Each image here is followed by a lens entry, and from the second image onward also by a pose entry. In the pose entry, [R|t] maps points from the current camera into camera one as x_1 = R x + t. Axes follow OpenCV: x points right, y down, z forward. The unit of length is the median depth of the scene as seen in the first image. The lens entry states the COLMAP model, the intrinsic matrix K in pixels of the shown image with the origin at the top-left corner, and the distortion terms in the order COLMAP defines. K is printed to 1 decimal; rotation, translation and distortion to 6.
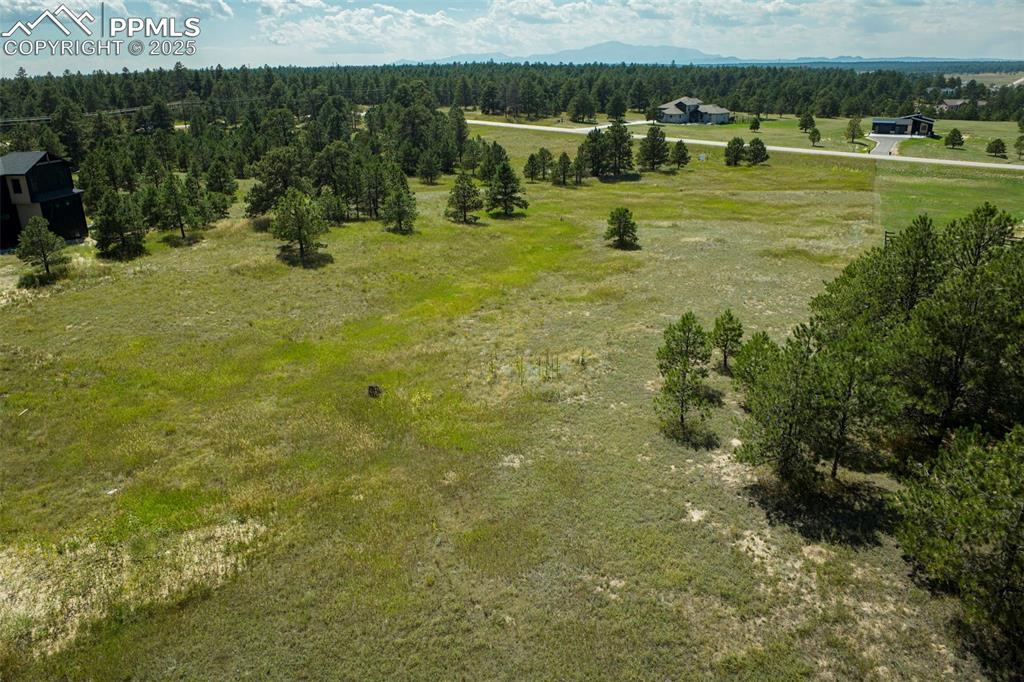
lens RADIAL K [[710.3, 0, 508.5], [0, 710.3, 338.4], [0, 0, 1]] dist [-0.050391, 0.011152]
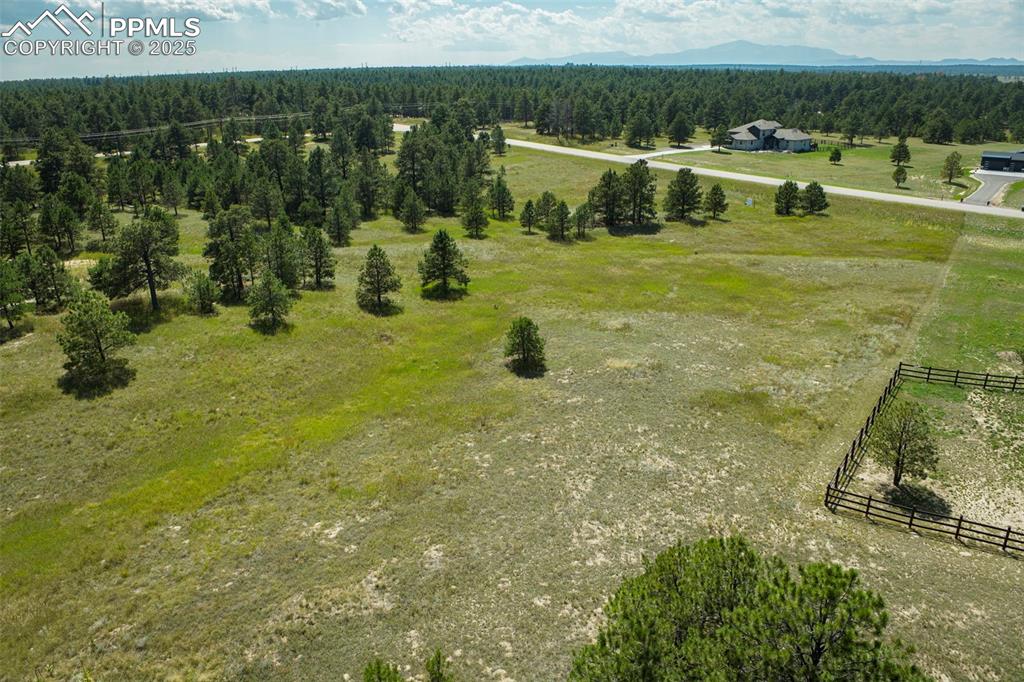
lens RADIAL K [[710.3, 0, 509.0], [0, 710.3, 337.3], [0, 0, 1]] dist [-0.050391, 0.011152]
pose [[0.987202, 0.060217, -0.147672, 0.095984], [-0.060134, 0.998178, 0.005031, -0.062074], [0.147706, 0.003913, 0.989024, 0.088375]]
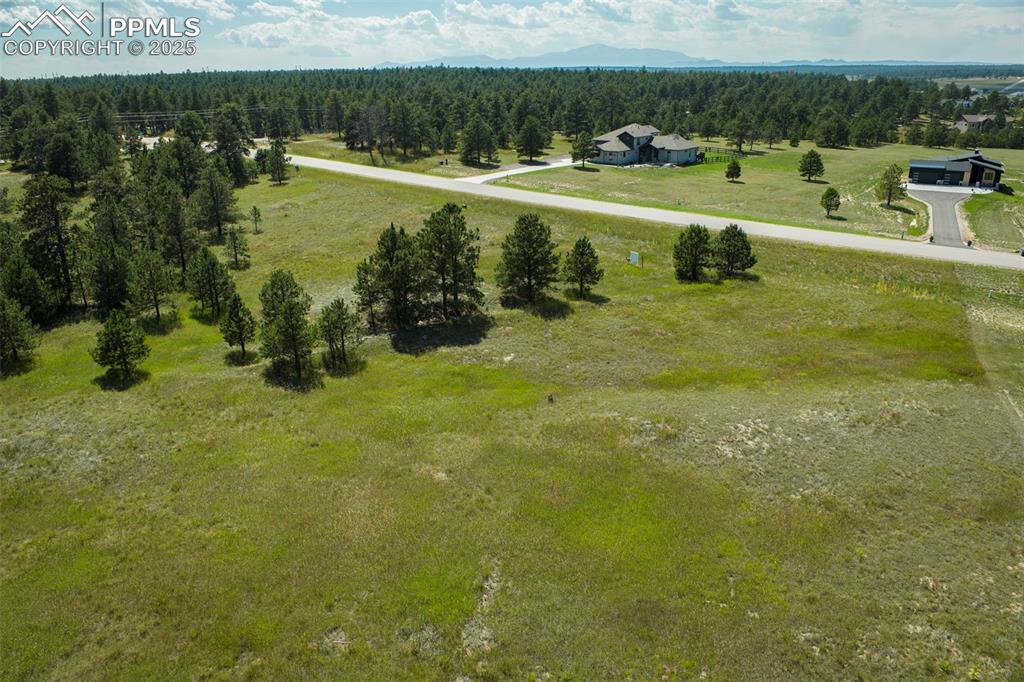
lens RADIAL K [[710.3, 0, 511.1], [0, 710.3, 339.2], [0, 0, 1]] dist [-0.050391, 0.011152]
pose [[0.999741, -0.005850, 0.022003, 0.130488], [0.005893, 0.999981, -0.001891, -0.150216], [-0.021992, 0.002020, 0.999756, 0.355792]]
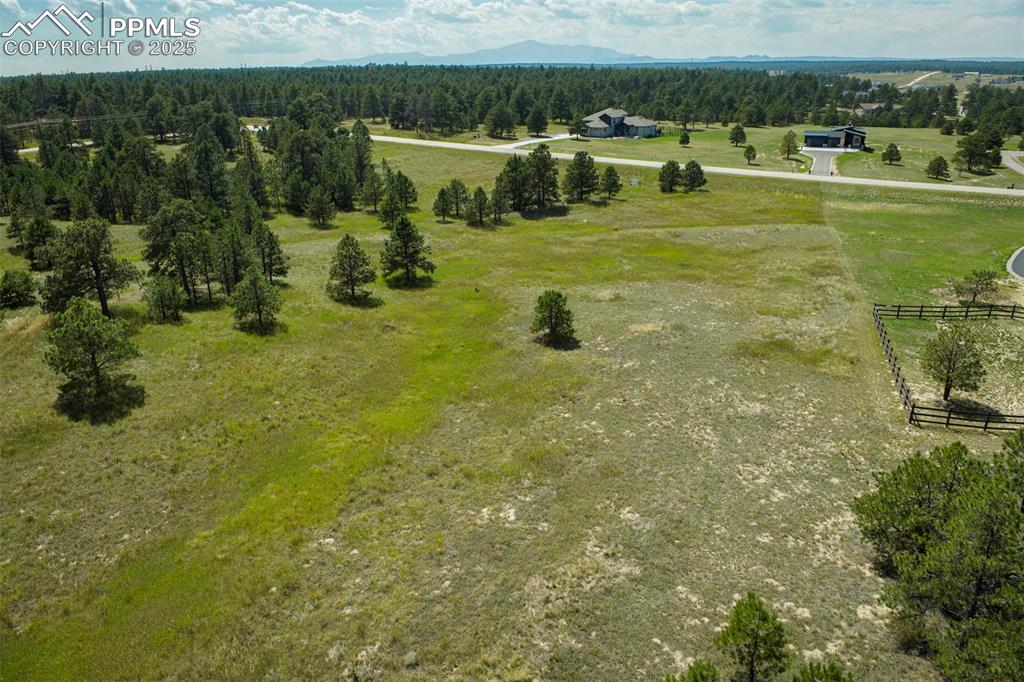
lens RADIAL K [[710.3, 0, 510.4], [0, 710.3, 338.0], [0, 0, 1]] dist [-0.050391, 0.011152]
pose [[0.993914, -0.038175, 0.103329, 0.012704], [0.038135, 0.999270, 0.002367, -0.051438], [-0.103344, 0.001588, 0.994644, 0.091638]]
